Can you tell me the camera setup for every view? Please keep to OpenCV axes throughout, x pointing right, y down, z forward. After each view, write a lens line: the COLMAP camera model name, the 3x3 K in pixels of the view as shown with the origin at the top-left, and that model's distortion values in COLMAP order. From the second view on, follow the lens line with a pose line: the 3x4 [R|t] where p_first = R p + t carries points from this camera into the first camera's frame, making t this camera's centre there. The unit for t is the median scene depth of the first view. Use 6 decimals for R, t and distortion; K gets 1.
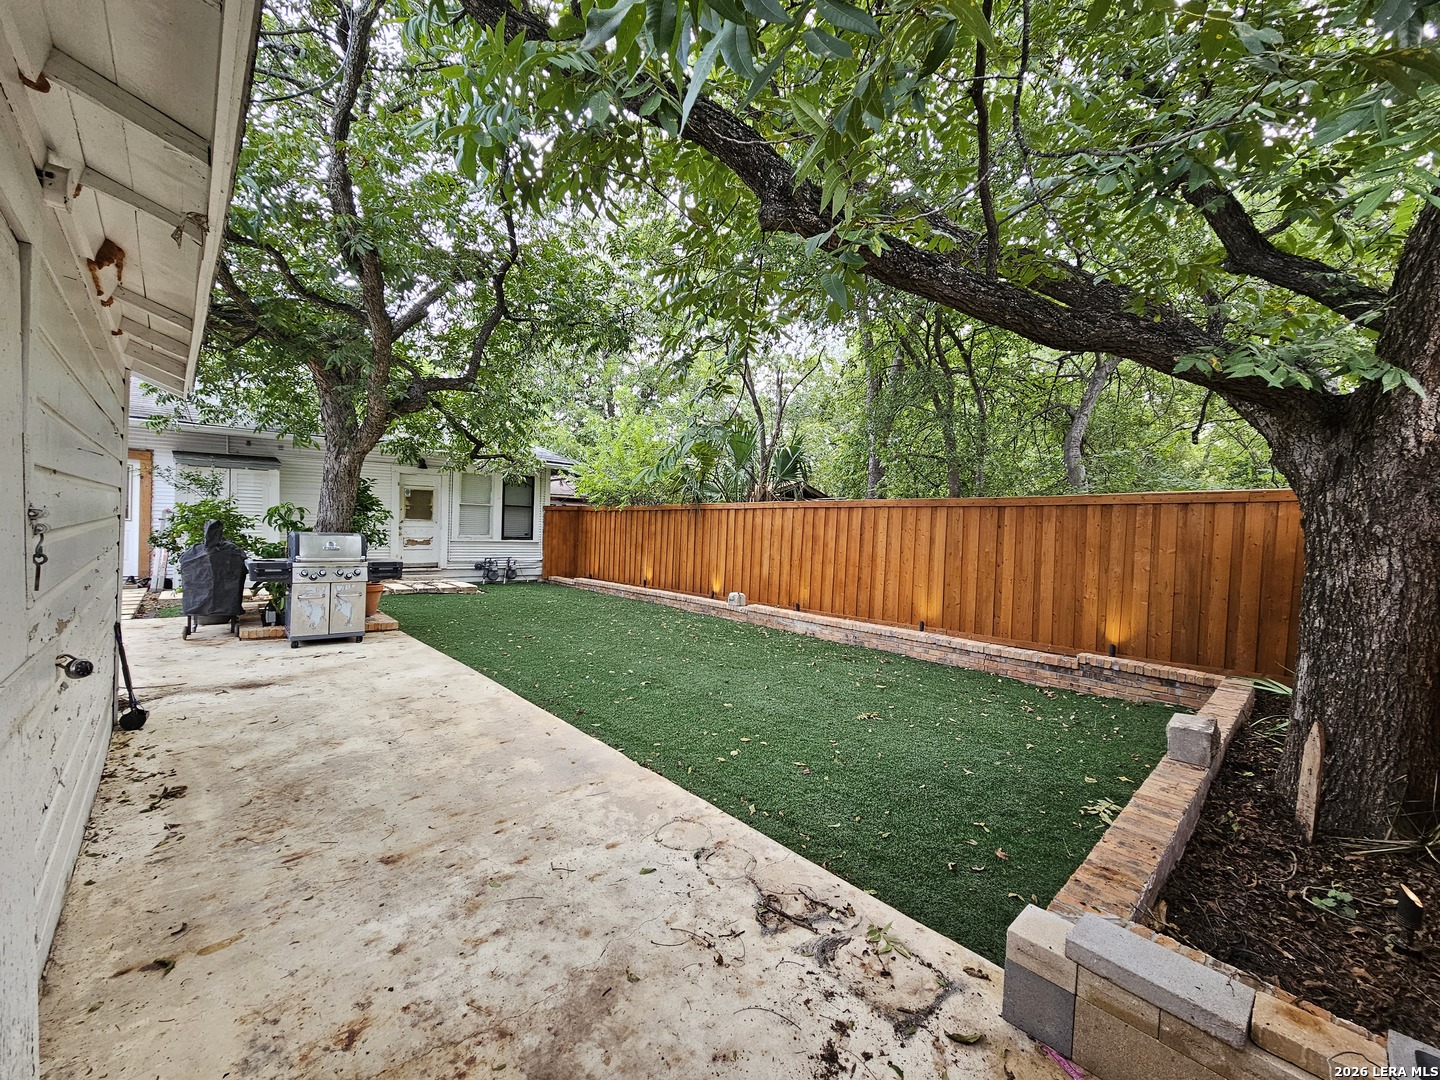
lens RADIAL K [[597.9, 0, 720.0], [0, 597.9, 540.0], [0, 0, 1]] dist [0.001042, 0.000158]
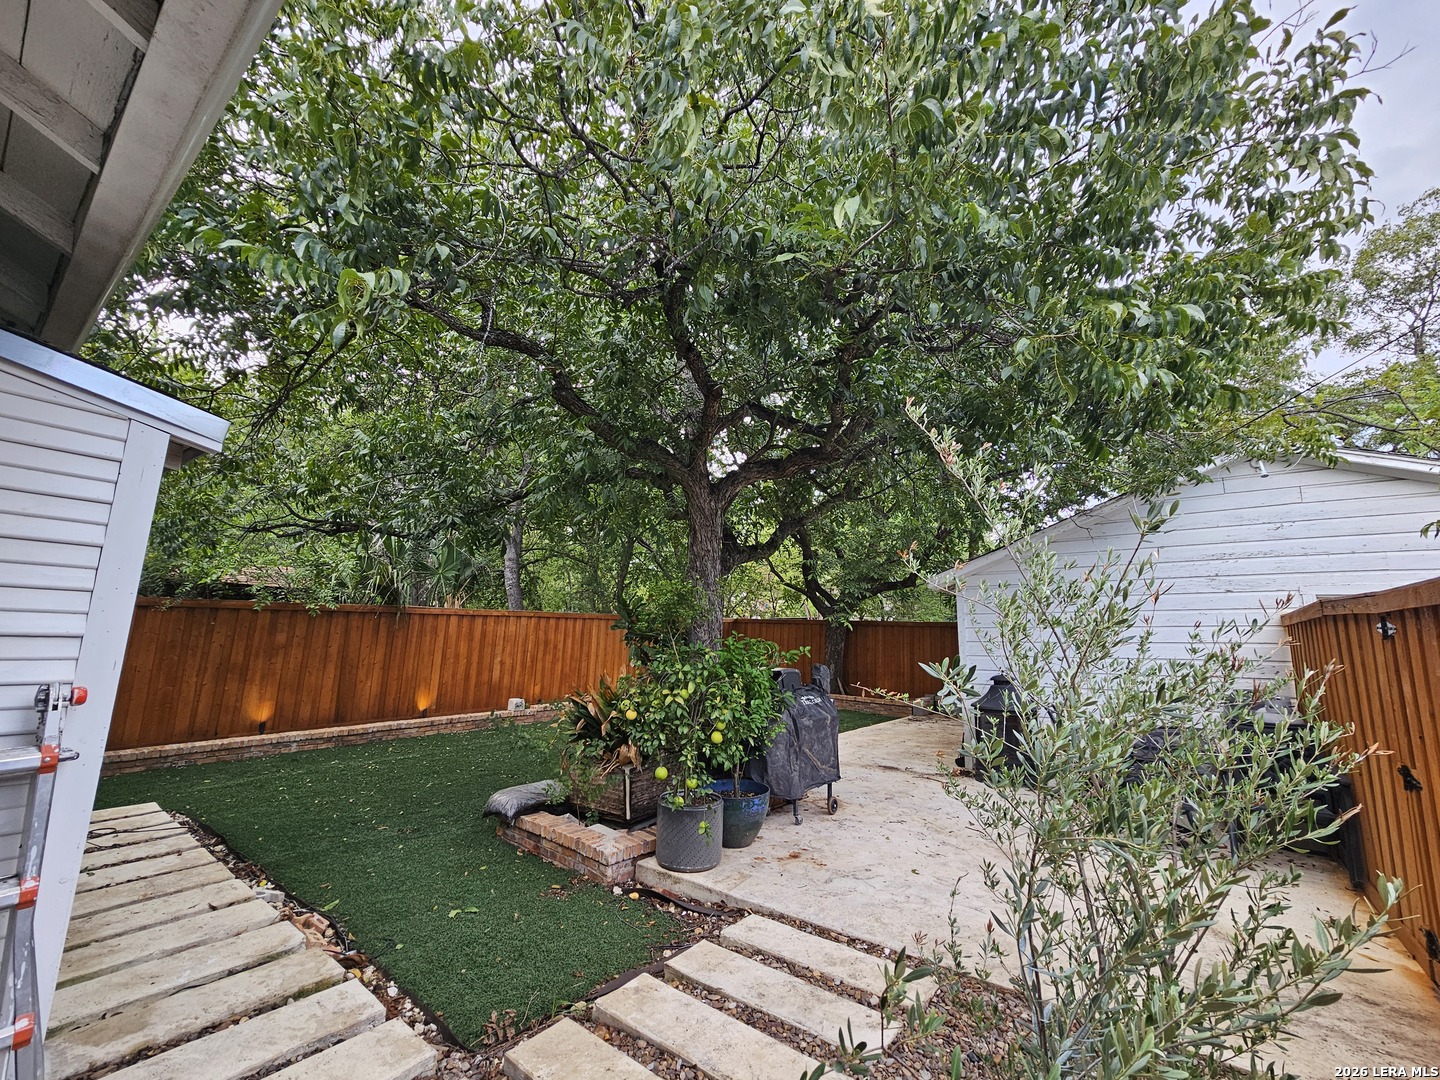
lens RADIAL K [[597.9, 0, 720.0], [0, 597.9, 540.0], [0, 0, 1]] dist [0.001042, 0.000158]
pose [[-0.182336, 0.110035, 0.977060, -0.998326], [-0.019681, 0.993111, -0.115516, -0.067862], [-0.983039, -0.040292, -0.178914, 0.781579]]
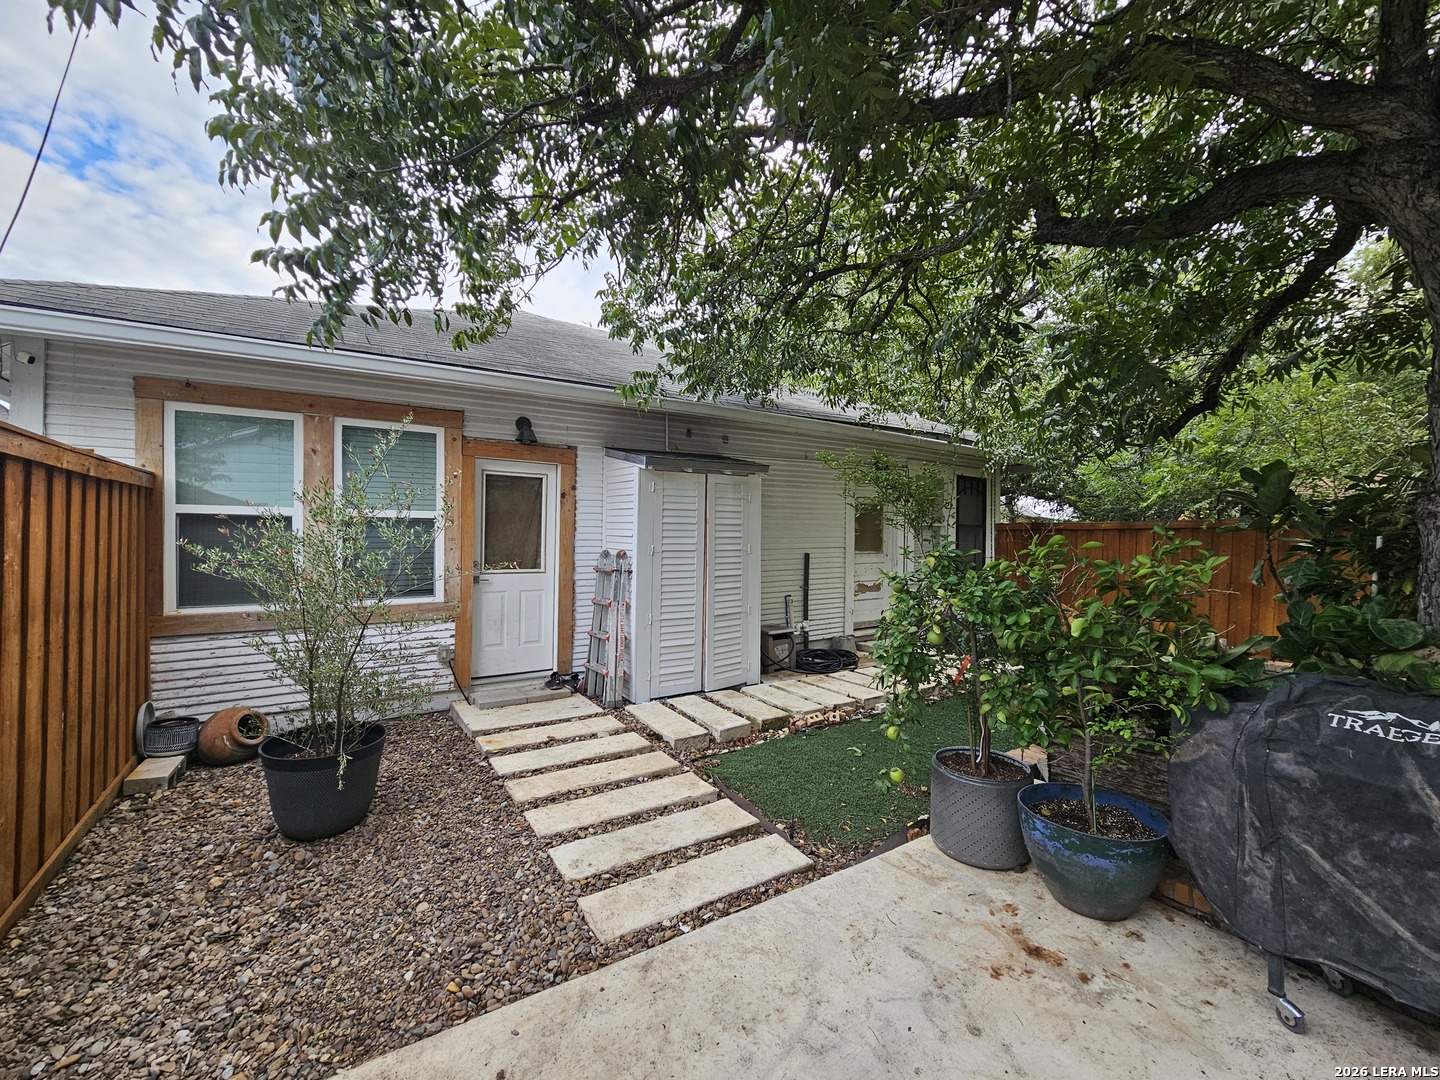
lens RADIAL K [[597.9, 0, 720.0], [0, 597.9, 540.0], [0, 0, 1]] dist [0.001042, 0.000158]
pose [[0.986354, -0.027838, -0.162267, -0.667020], [0.024757, 0.999473, -0.020981, -0.044509], [0.162766, 0.016677, 0.986524, 0.435221]]
